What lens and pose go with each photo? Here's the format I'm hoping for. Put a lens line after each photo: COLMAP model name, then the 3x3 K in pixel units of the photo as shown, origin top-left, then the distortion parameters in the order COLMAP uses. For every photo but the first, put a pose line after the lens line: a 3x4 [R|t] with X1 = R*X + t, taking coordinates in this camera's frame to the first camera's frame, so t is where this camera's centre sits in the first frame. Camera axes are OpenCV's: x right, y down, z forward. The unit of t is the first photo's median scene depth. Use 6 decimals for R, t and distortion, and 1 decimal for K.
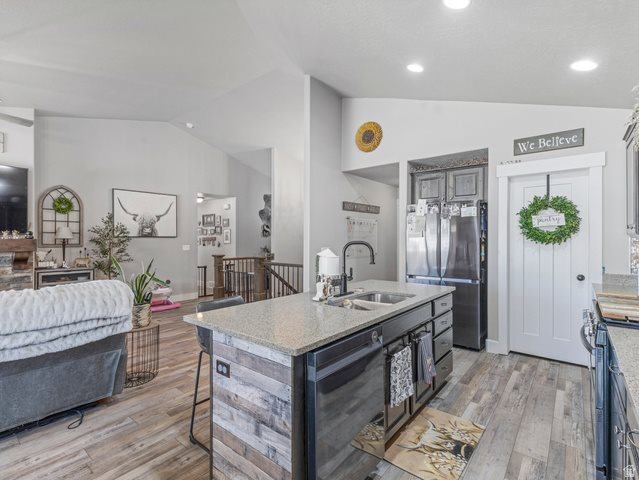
lens RADIAL K [[314.6, 0, 320.1], [0, 314.6, 238.5], [0, 0, 1]] dist [0.004430, 0.002479]
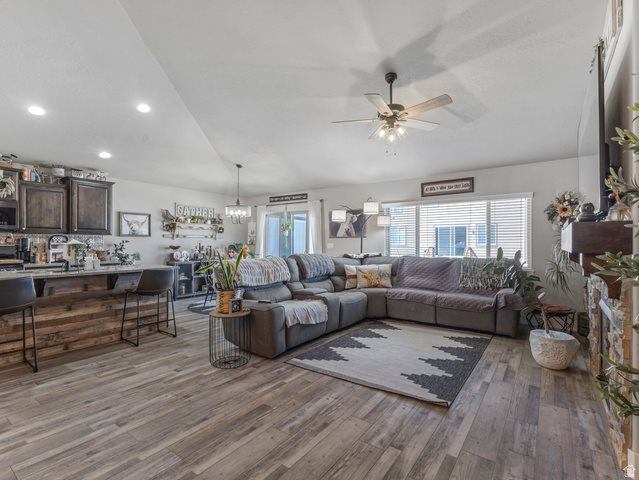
lens RADIAL K [[314.6, 0, 321.3], [0, 314.6, 242.4], [0, 0, 1]] dist [0.004430, 0.002479]
pose [[-0.998380, -0.002990, -0.056825, -0.647301], [-0.002842, 0.999992, -0.002687, 0.032998], [0.056833, -0.002521, -0.998381, 1.621315]]
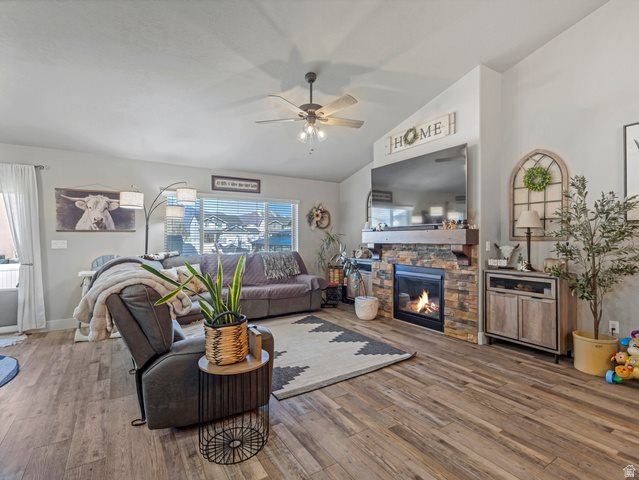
lens RADIAL K [[314.6, 0, 320.6], [0, 314.6, 240.0], [0, 0, 1]] dist [0.004430, 0.002479]
pose [[-0.314824, 0.002339, -0.949147, -0.038262], [0.002305, 0.999996, 0.001700, 0.032605], [0.949147, -0.001653, -0.314828, 1.056382]]
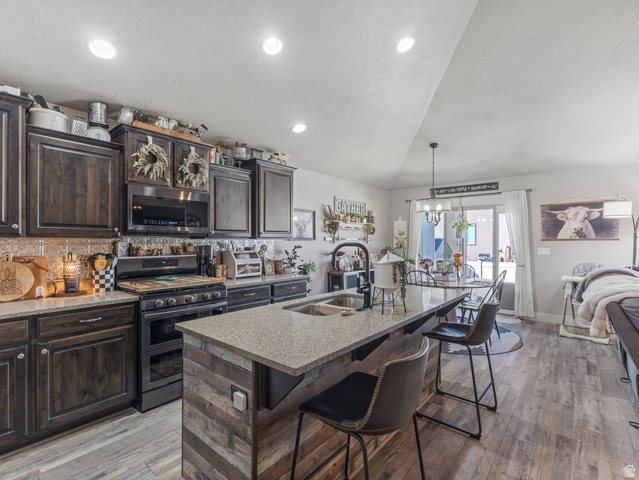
lens RADIAL K [[314.6, 0, 322.5], [0, 314.6, 238.9], [0, 0, 1]] dist [0.004430, 0.002479]
pose [[-0.999931, 0.000361, 0.011762, 0.120266], [0.000285, 0.999979, -0.006461, 0.004289], [-0.011764, -0.006457, -0.999910, 1.184301]]
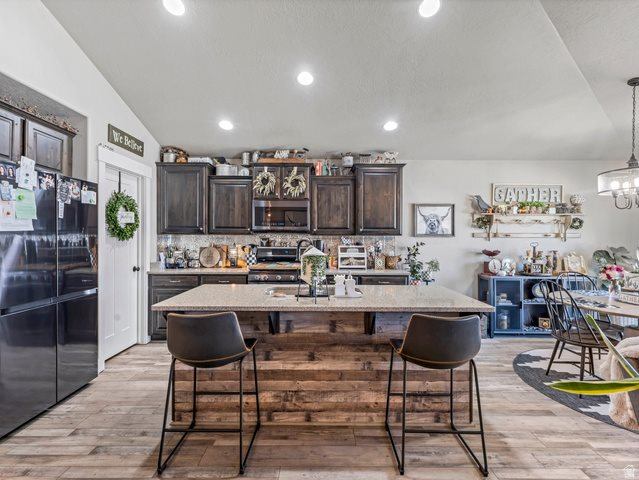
lens RADIAL K [[314.6, 0, 318.5], [0, 314.6, 238.6], [0, 0, 1]] dist [0.004430, 0.002479]
pose [[-0.628366, -0.005141, 0.777901, -0.420913], [-0.005011, 0.999984, 0.002561, 0.007531], [-0.777902, -0.002289, -0.628382, 1.010332]]
